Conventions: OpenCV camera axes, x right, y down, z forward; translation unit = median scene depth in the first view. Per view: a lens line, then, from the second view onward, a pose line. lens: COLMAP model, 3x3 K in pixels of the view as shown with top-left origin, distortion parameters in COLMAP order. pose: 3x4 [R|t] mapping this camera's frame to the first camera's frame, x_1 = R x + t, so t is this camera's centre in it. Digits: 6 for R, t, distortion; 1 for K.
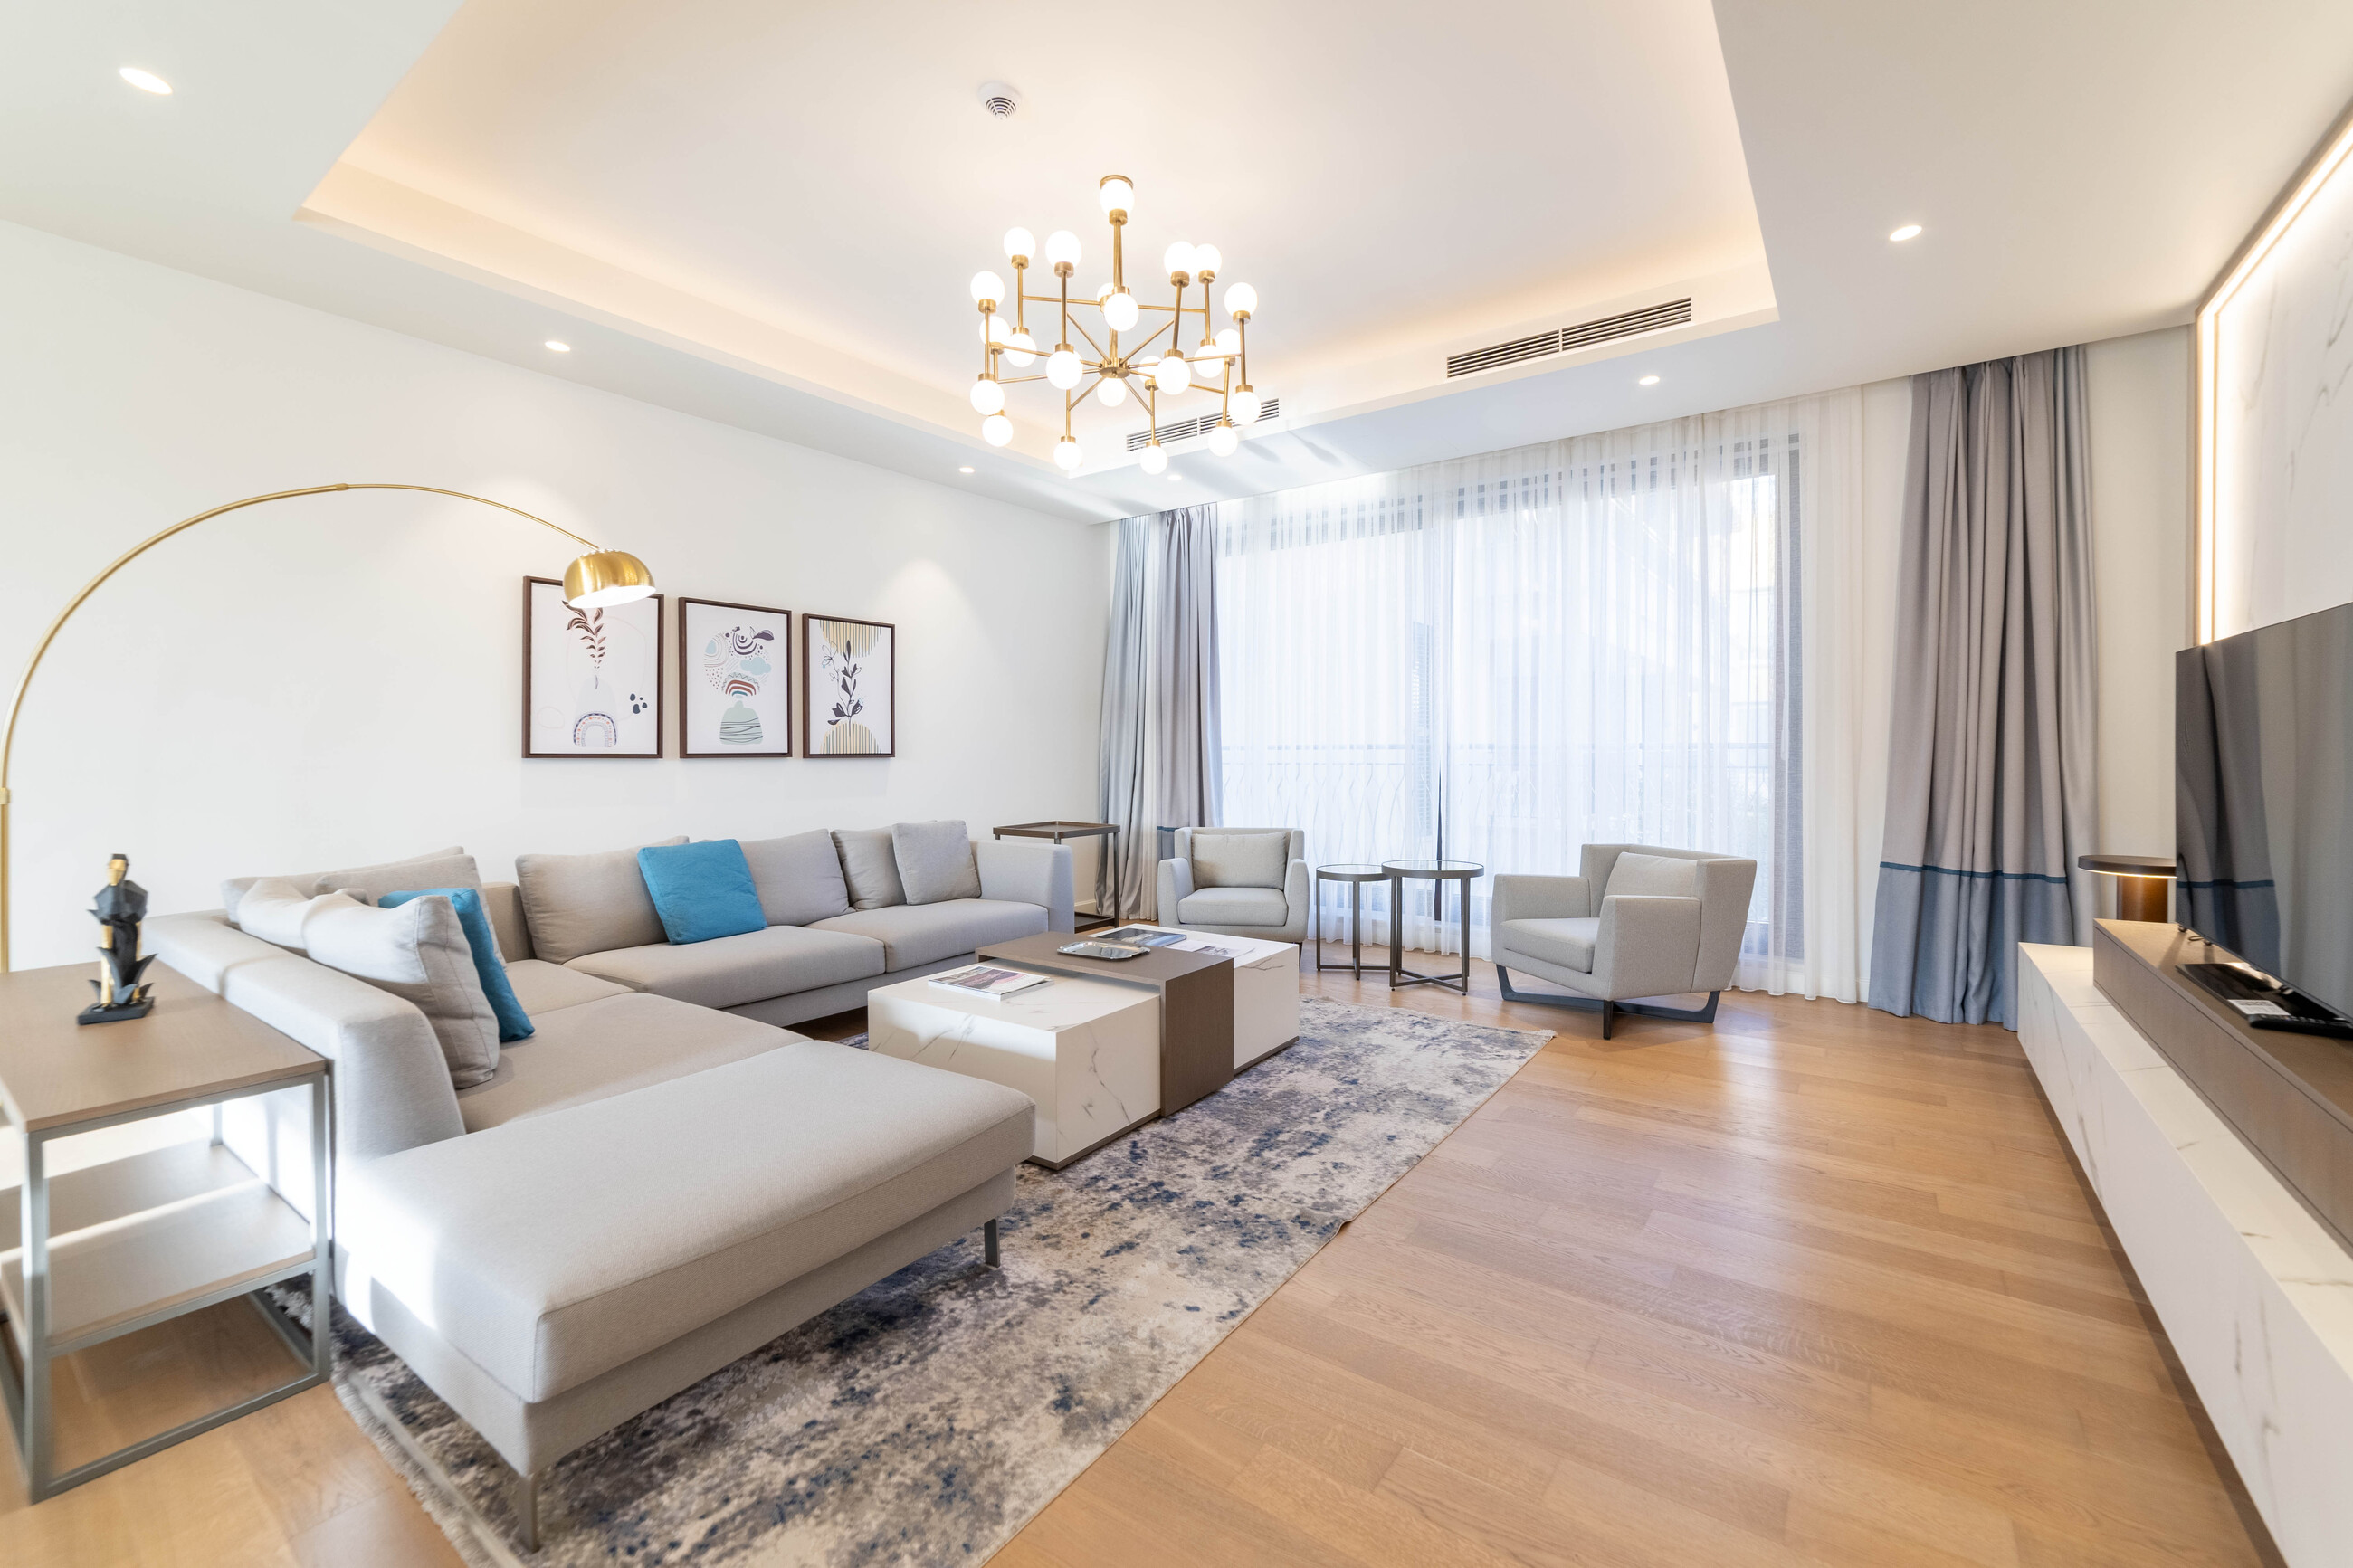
lens RADIAL K [[960.0, 0, 1178.0], [0, 960.0, 736.6], [0, 0, 1]] dist [-0.000768, -0.000252]
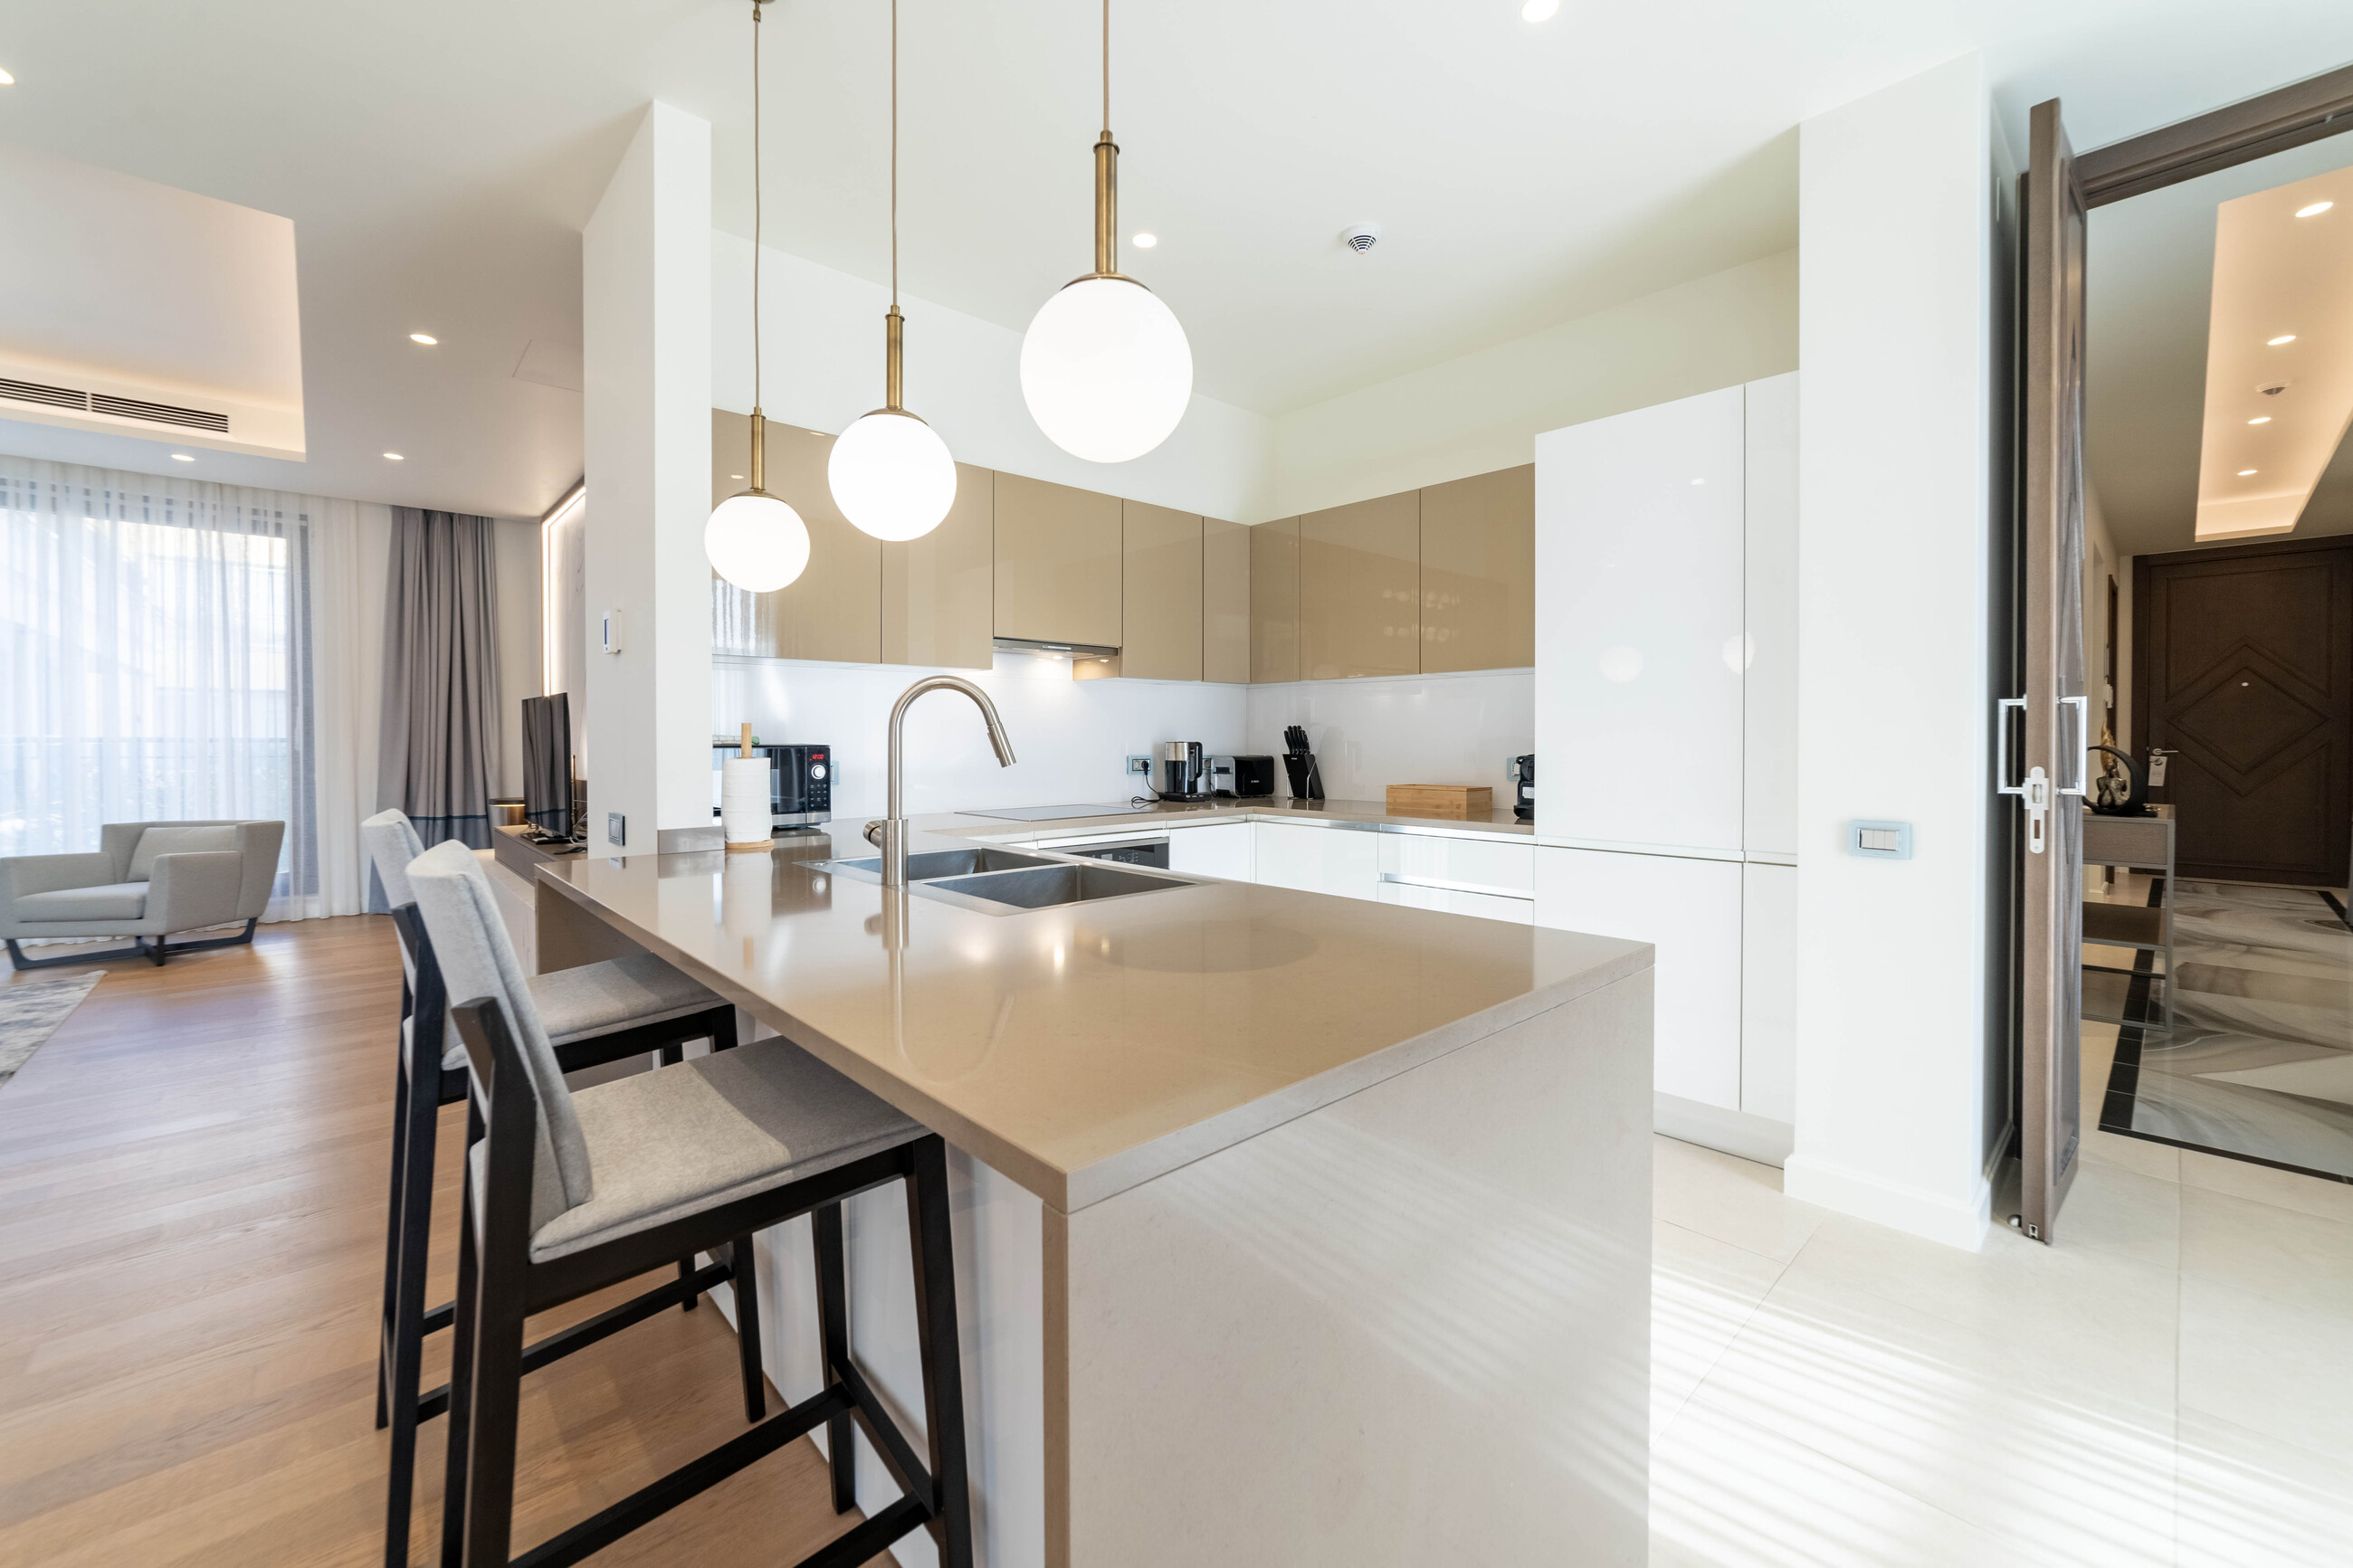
lens RADIAL K [[928.6, 0, 1184.0], [0, 928.6, 775.8], [0, 0, 1]] dist [-0.018887, 0.004843]
pose [[0.193712, -0.033642, 0.980481, -0.416589], [-0.013170, 0.999233, 0.036888, -0.003823], [-0.980970, -0.020059, 0.193120, -0.503875]]
